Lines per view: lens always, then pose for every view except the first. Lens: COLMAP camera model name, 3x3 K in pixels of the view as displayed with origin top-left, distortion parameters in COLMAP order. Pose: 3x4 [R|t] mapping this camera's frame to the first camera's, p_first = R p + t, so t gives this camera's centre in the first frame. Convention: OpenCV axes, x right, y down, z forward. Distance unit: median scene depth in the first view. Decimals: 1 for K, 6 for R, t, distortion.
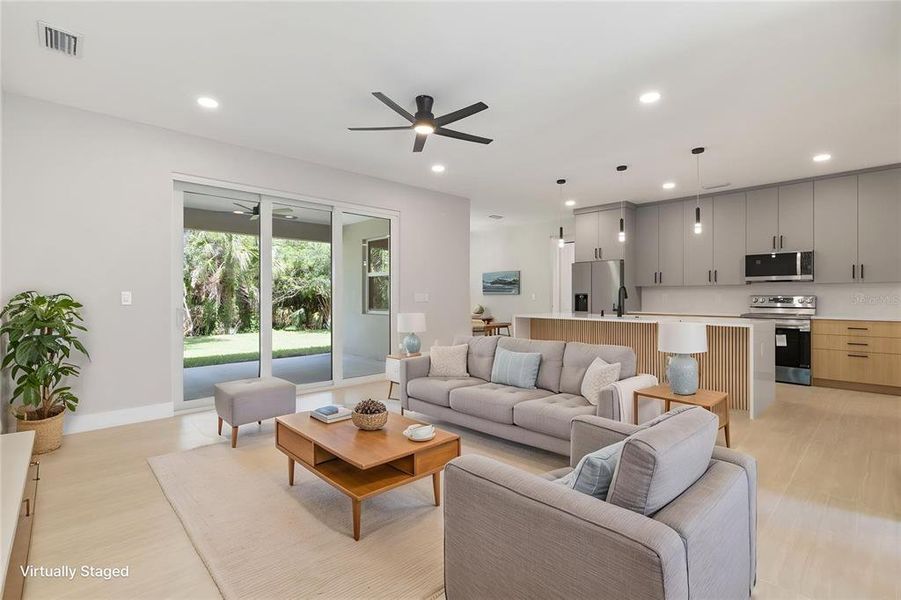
lens RADIAL K [[418.5, 0, 449.2], [0, 418.5, 294.8], [0, 0, 1]] dist [0.001668, -0.000105]
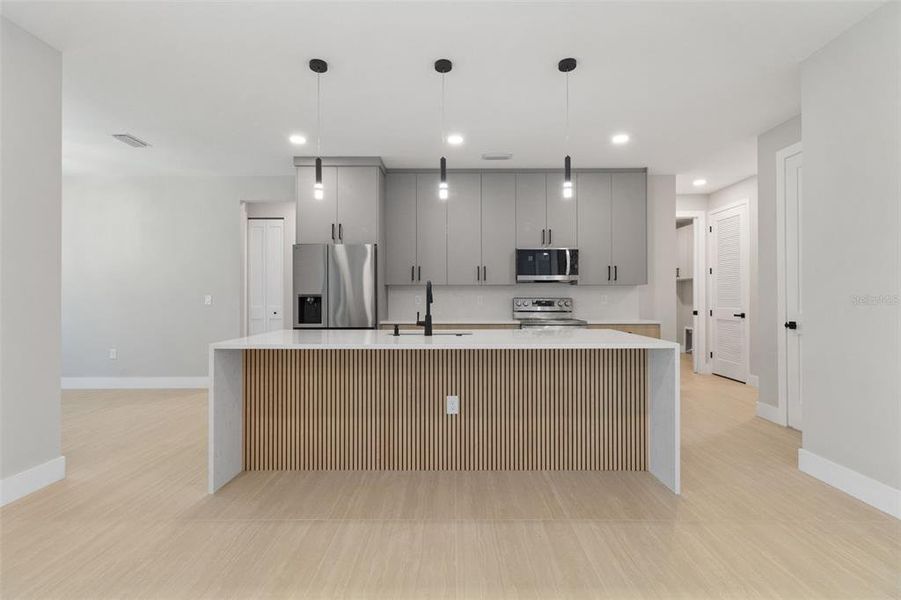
lens RADIAL K [[412.0, 0, 453.2], [0, 412.0, 299.8], [0, 0, 1]] dist [0.003191, 0.000520]
pose [[0.688010, -0.003652, 0.725692, 0.027065], [-0.001614, 0.999977, 0.006563, 0.000461], [-0.725699, -0.005687, 0.687989, 0.560872]]
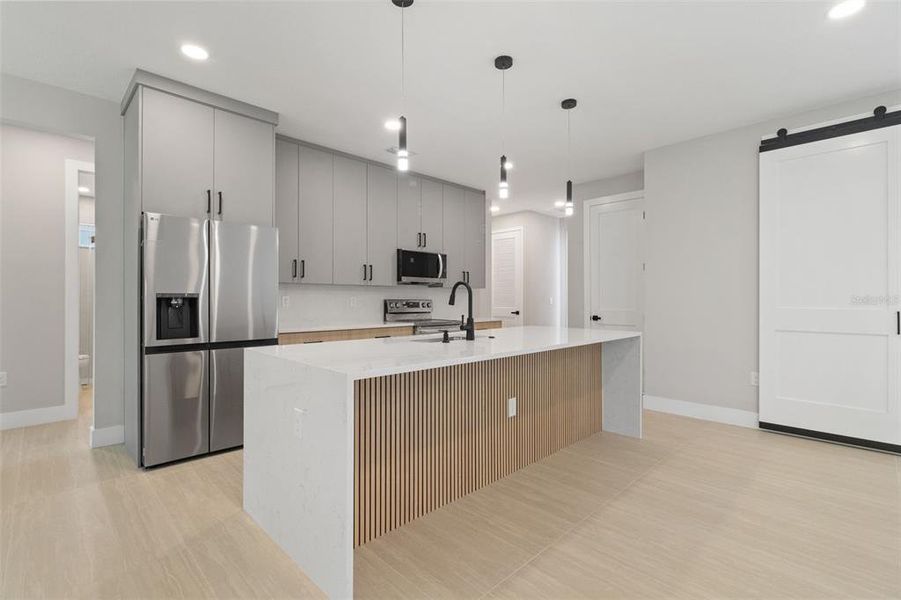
lens RADIAL K [[414.1, 0, 448.9], [0, 414.1, 298.9], [0, 0, 1]] dist [0.002119, 0.000168]
pose [[-0.016015, 0.002195, 0.999869, -0.104507], [-0.004634, 0.999987, -0.002270, 0.002393], [-0.999861, -0.004670, -0.016004, 0.975477]]
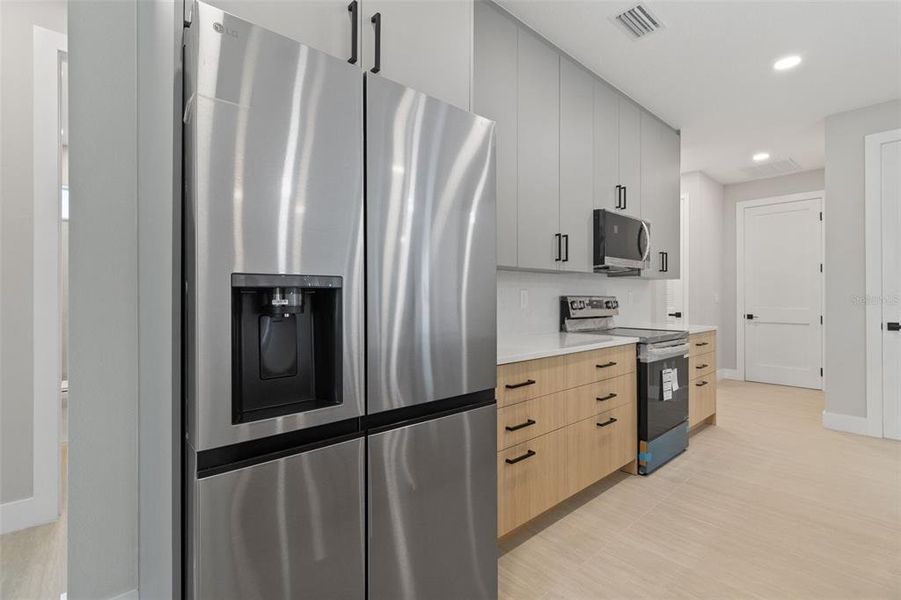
lens RADIAL K [[418.5, 0, 449.2], [0, 418.5, 294.8], [0, 0, 1]] dist [0.001668, -0.000105]
pose [[0.027519, 0.005209, 0.999608, 0.242965], [-0.004941, 0.999975, -0.005075, 0.004442], [-0.999609, -0.004799, 0.027544, 1.231412]]
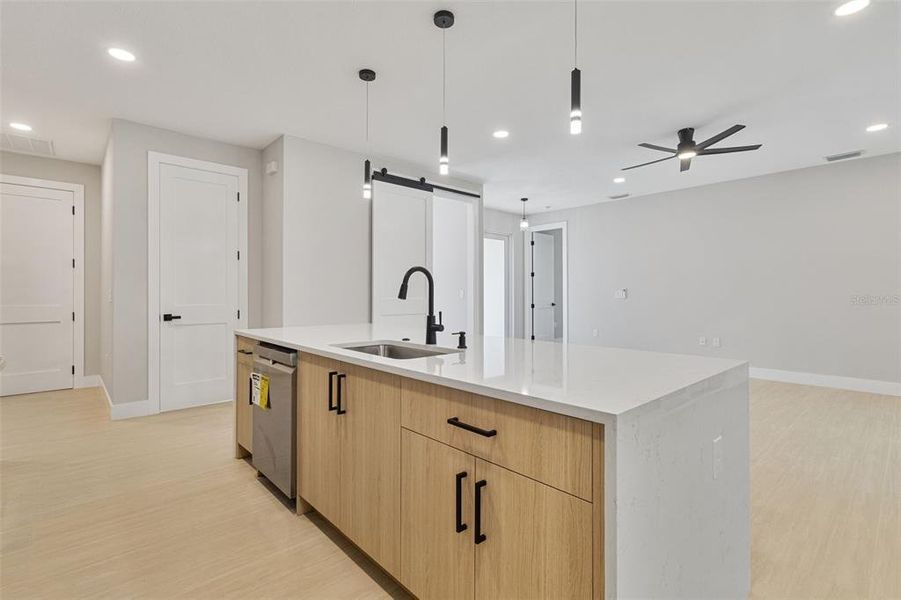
lens RADIAL K [[418.5, 0, 449.2], [0, 418.5, 294.8], [0, 0, 1]] dist [0.001668, -0.000105]
pose [[-0.999859, 0.001180, 0.016723, 0.362669], [0.001179, 0.999999, -0.000066, 0.004881], [-0.016723, -0.000046, -0.999860, 1.325266]]
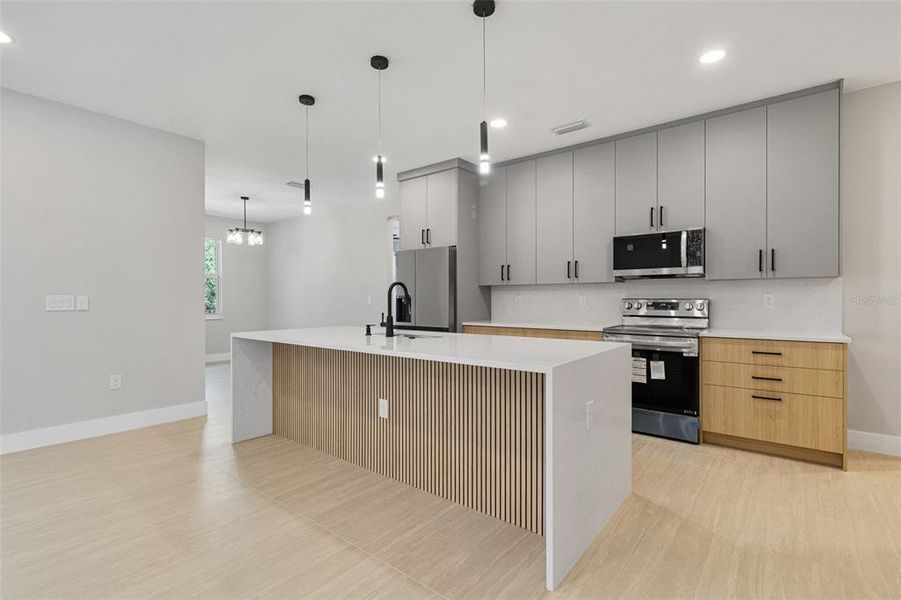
lens RADIAL K [[421.3, 0, 450.5], [0, 421.3, 300.0], [0, 0, 1]] dist [-0.000357, 0.000072]
pose [[0.990447, -0.000887, 0.137889, 0.386518], [0.000289, 0.999990, 0.004358, 0.000795], [-0.137891, -0.004276, 0.990438, 0.406324]]
